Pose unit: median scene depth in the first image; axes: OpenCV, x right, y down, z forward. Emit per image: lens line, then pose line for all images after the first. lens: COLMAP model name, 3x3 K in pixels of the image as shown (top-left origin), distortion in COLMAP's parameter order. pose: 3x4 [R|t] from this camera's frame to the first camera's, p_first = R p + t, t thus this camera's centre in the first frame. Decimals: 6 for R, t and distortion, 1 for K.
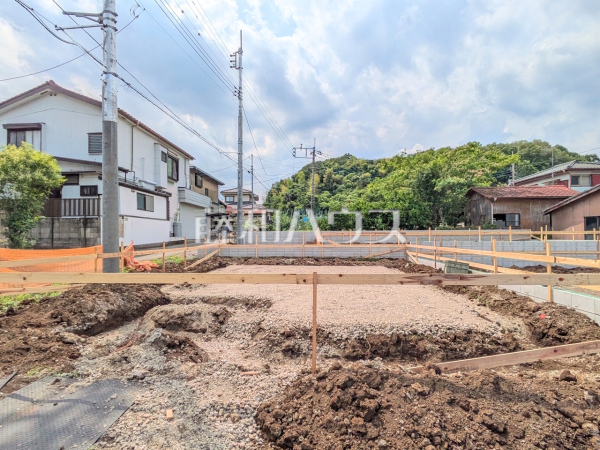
lens RADIAL K [[333.3, 0, 300.6], [0, 333.3, 233.8], [0, 0, 1]] dist [-0.003347, -0.002502]
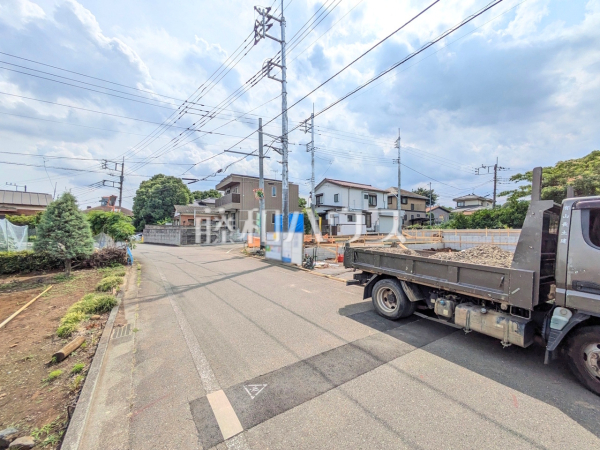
lens RADIAL K [[244.0, 0, 300.0], [0, 244.0, 225.0], [0, 0, 1]] dist [0.000829, 0.000458]
pose [[0.582670, -0.014323, -0.812583, 0.584603], [0.001311, 0.999860, -0.016684, -0.010415], [0.812708, 0.008656, 0.582607, -0.290944]]
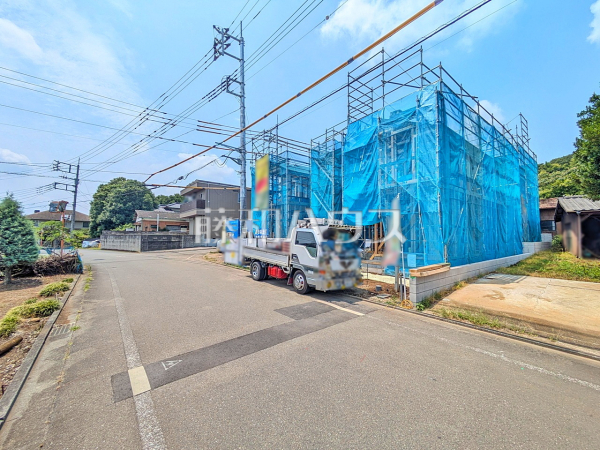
lens RADIAL K [[241.4, 0, 300.5], [0, 241.4, 225.2], [0, 0, 1]] dist [0.002306, 0.000403]
pose [[0.670529, -0.029899, -0.741280, 0.635215], [0.003757, 0.999312, -0.036909, -0.011951], [0.741873, 0.021963, 0.670180, -0.282103]]
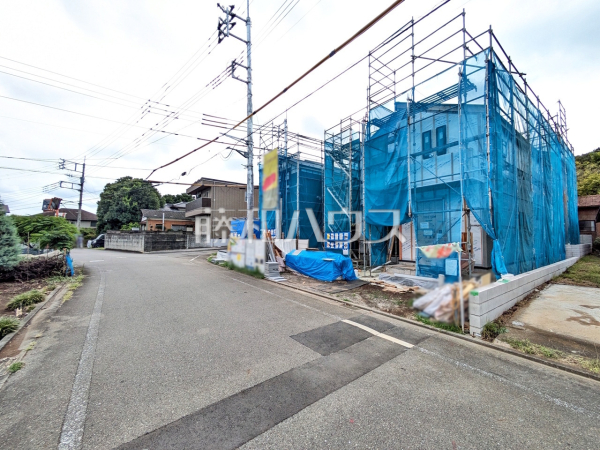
lens RADIAL K [[239.9, 0, 300.2], [0, 239.9, 226.1], [0, 0, 1]] dist [0.000760, 0.001071]
pose [[0.650769, -0.025192, -0.758858, 0.583096], [0.000477, 0.999463, -0.032771, -0.013512], [0.759275, 0.020964, 0.650432, -0.253714]]
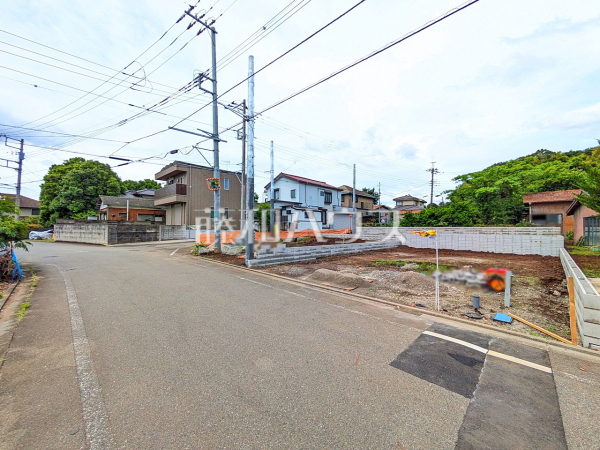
lens RADIAL K [[239.9, 0, 300.2], [0, 239.9, 226.1], [0, 0, 1]] dist [0.000760, 0.001071]
pose [[0.742797, 0.005995, -0.669489, 0.493926], [-0.005968, 0.999979, 0.002332, -0.012223], [0.669490, 0.002263, 0.742818, -0.269904]]
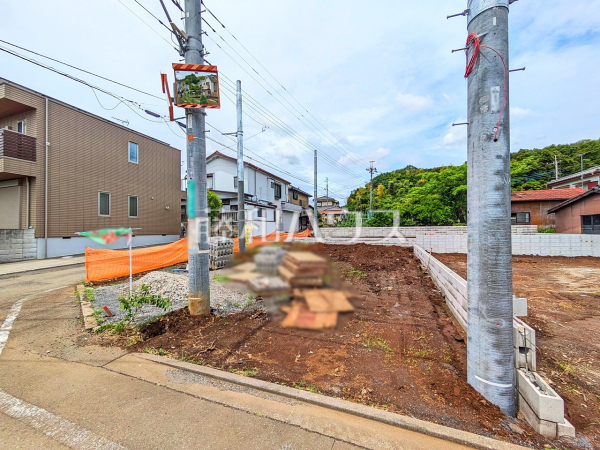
lens RADIAL K [[239.1, 0, 300.2], [0, 239.1, 226.2], [0, 0, 1]] dist [0.000859, 0.000164]
pose [[0.952613, -0.006361, -0.304118, 0.091259], [0.005841, 0.999980, -0.002619, -0.011032], [0.304129, 0.000718, 0.952631, -0.125427]]
